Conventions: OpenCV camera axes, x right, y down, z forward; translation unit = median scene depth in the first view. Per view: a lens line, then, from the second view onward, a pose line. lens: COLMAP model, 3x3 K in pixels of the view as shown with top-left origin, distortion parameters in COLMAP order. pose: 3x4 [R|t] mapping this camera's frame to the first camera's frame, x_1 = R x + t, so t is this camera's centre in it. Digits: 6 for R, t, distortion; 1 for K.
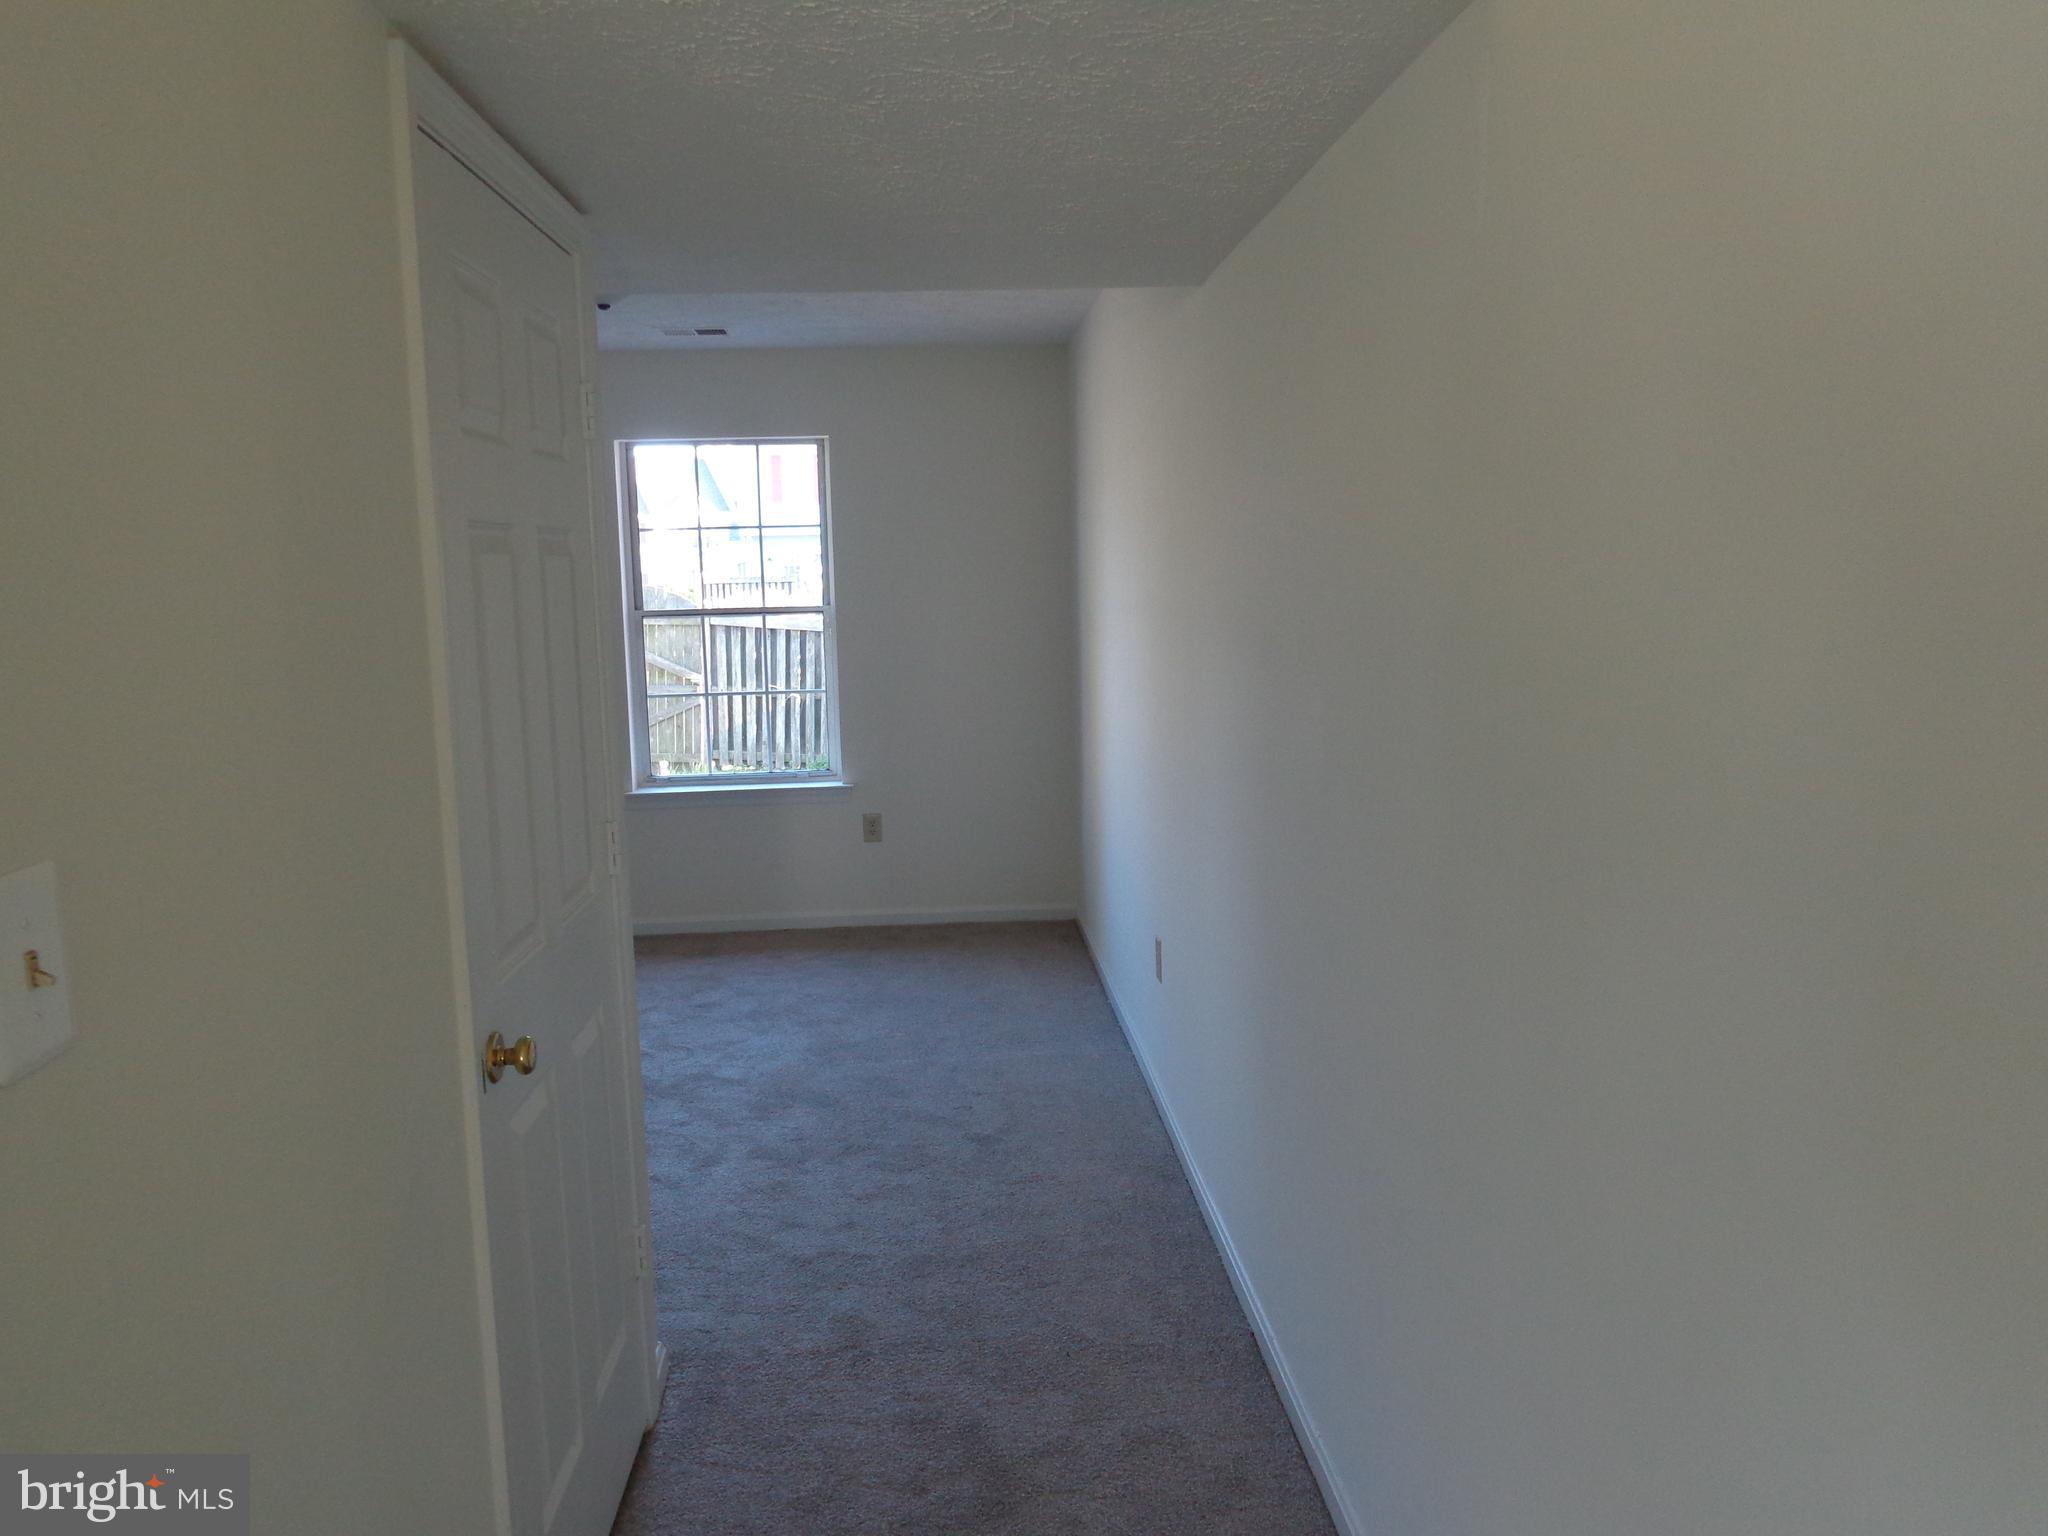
lens RADIAL K [[1523.0, 0, 1024.0], [0, 1523.0, 768.0], [0, 0, 1]] dist [-0.004345, -0.008497]
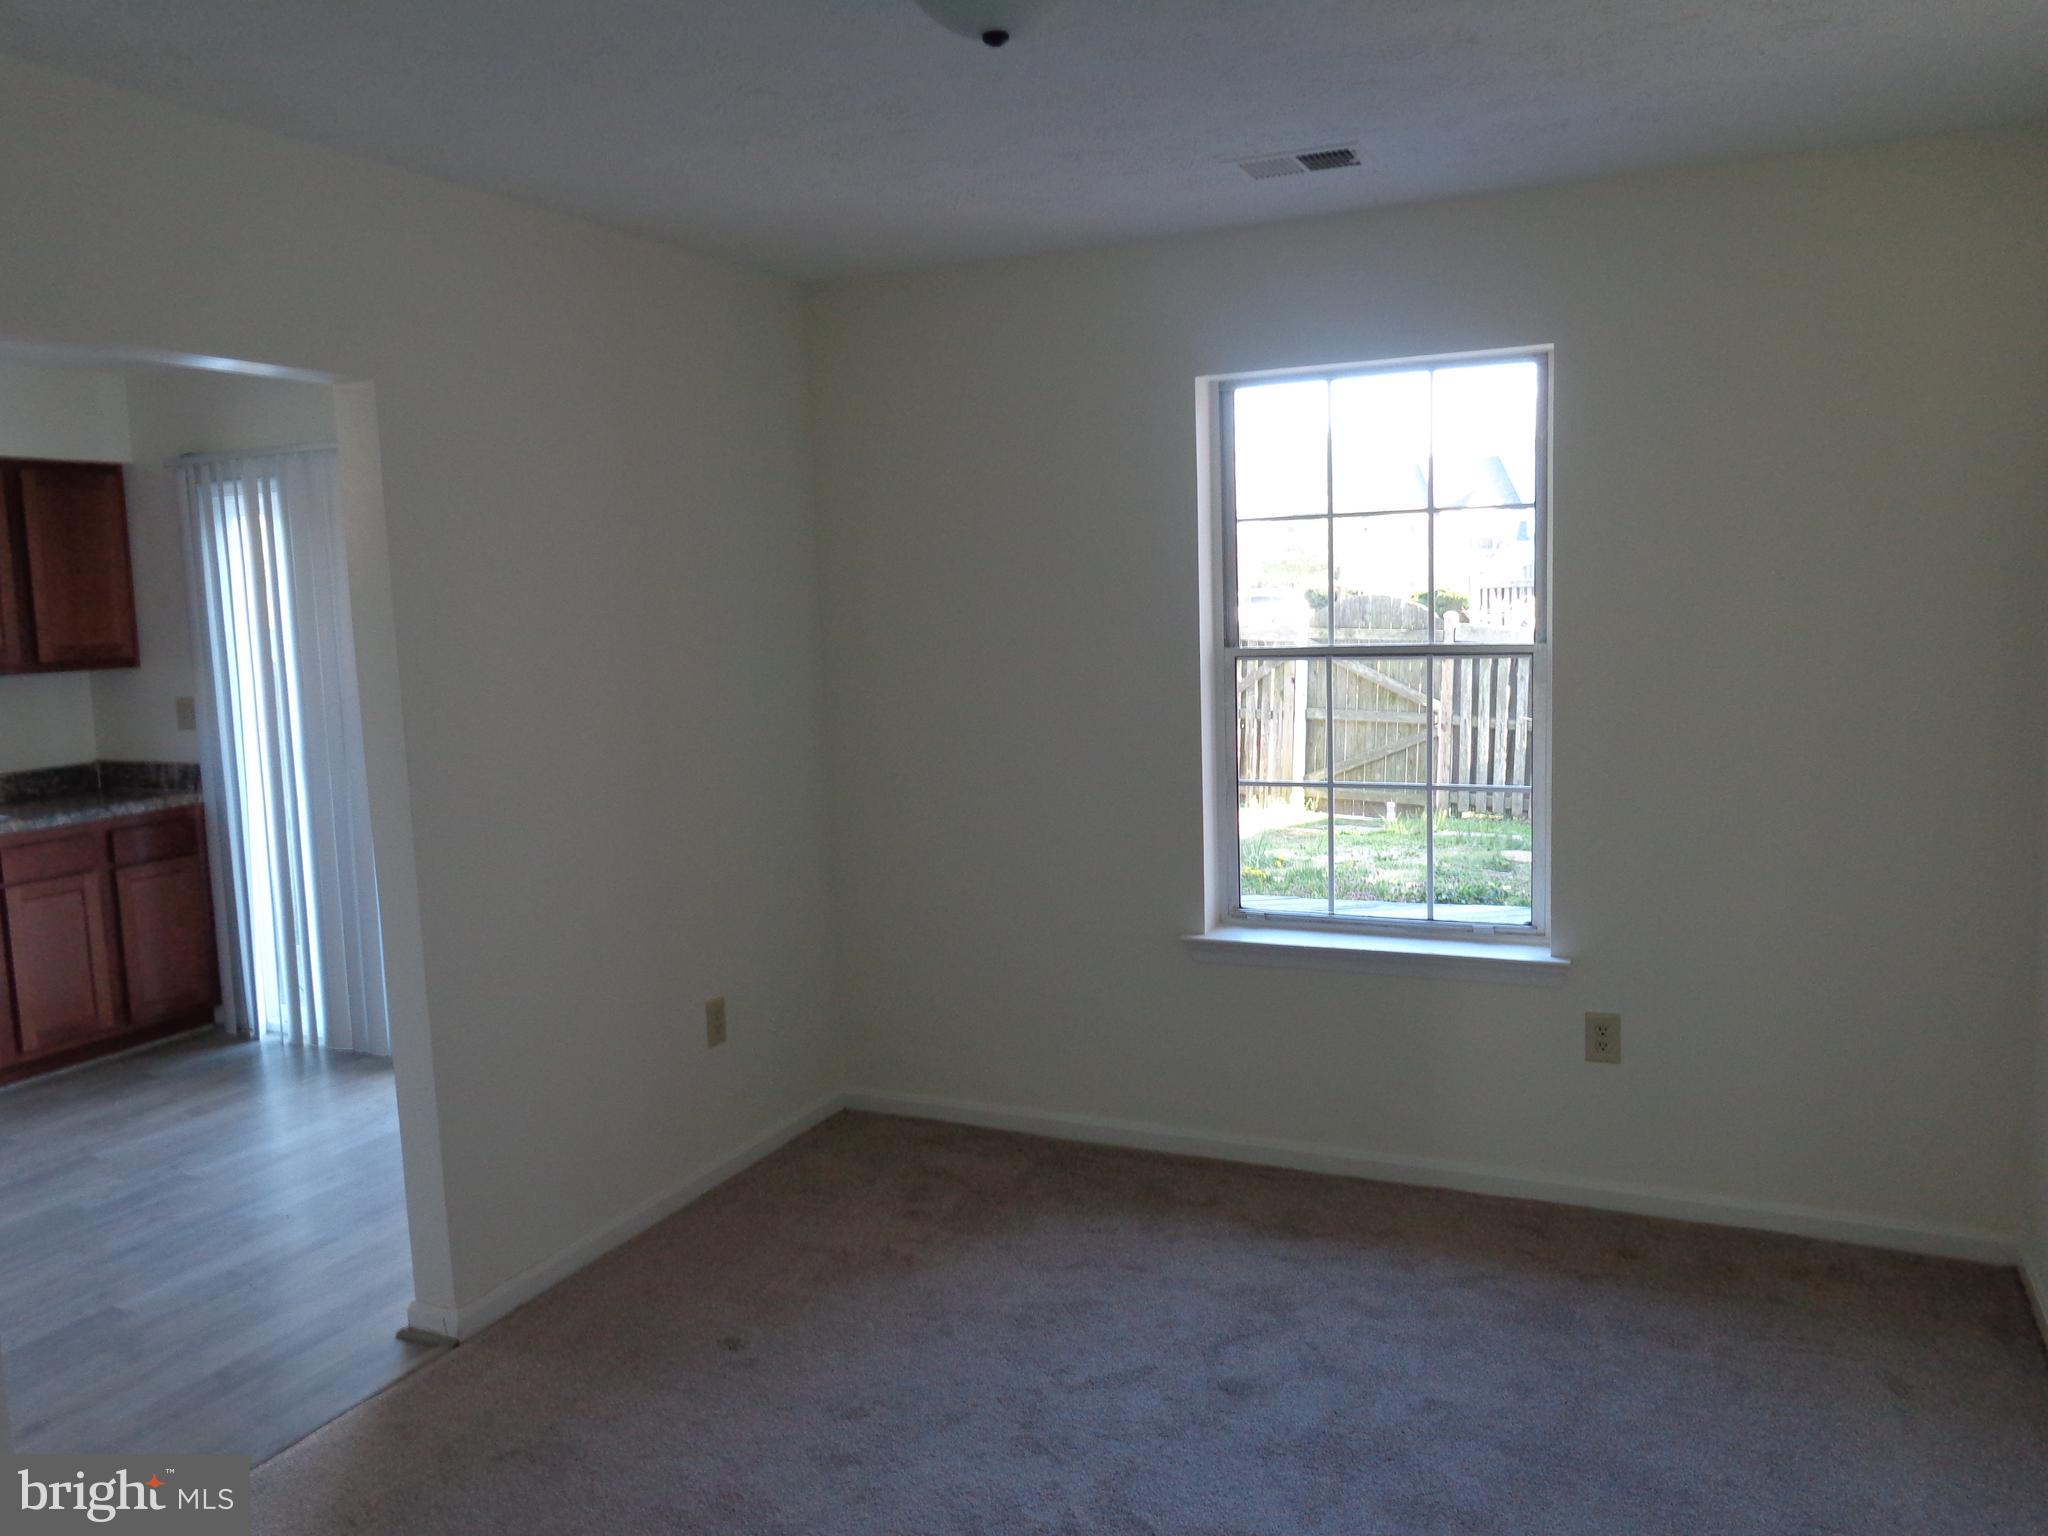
lens RADIAL K [[1523.0, 0, 1024.0], [0, 1523.0, 768.0], [0, 0, 1]] dist [-0.004345, -0.008497]
pose [[0.874644, 0.048822, -0.482301, -0.020253], [-0.049858, 0.998699, 0.010680, -0.055962], [0.482195, 0.014705, 0.875940, 0.403411]]
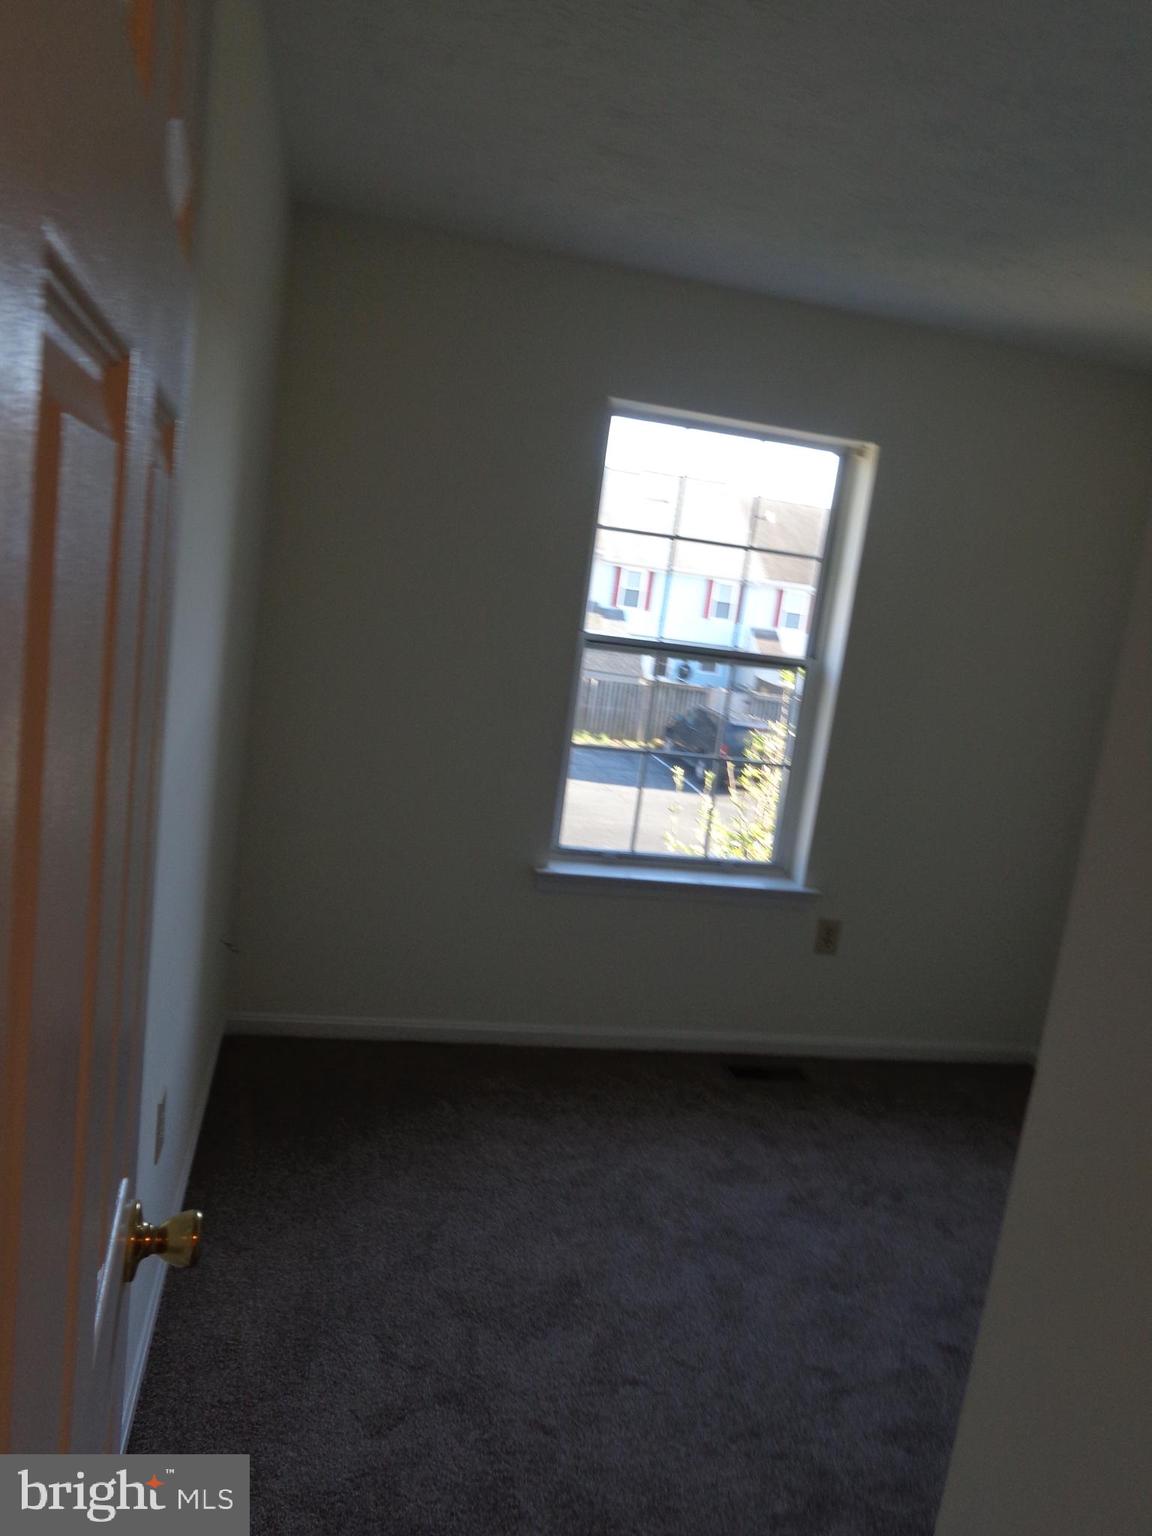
lens RADIAL K [[1171.4, 0, 576.0], [0, 1171.4, 768.0], [0, 0, 1]] dist [0.003385, 0.013478]
pose [[0.977163, 0.115986, 0.178046, -0.356598], [-0.123968, 0.991692, 0.034344, -0.055846], [-0.172583, -0.055632, 0.983423, 0.418457]]
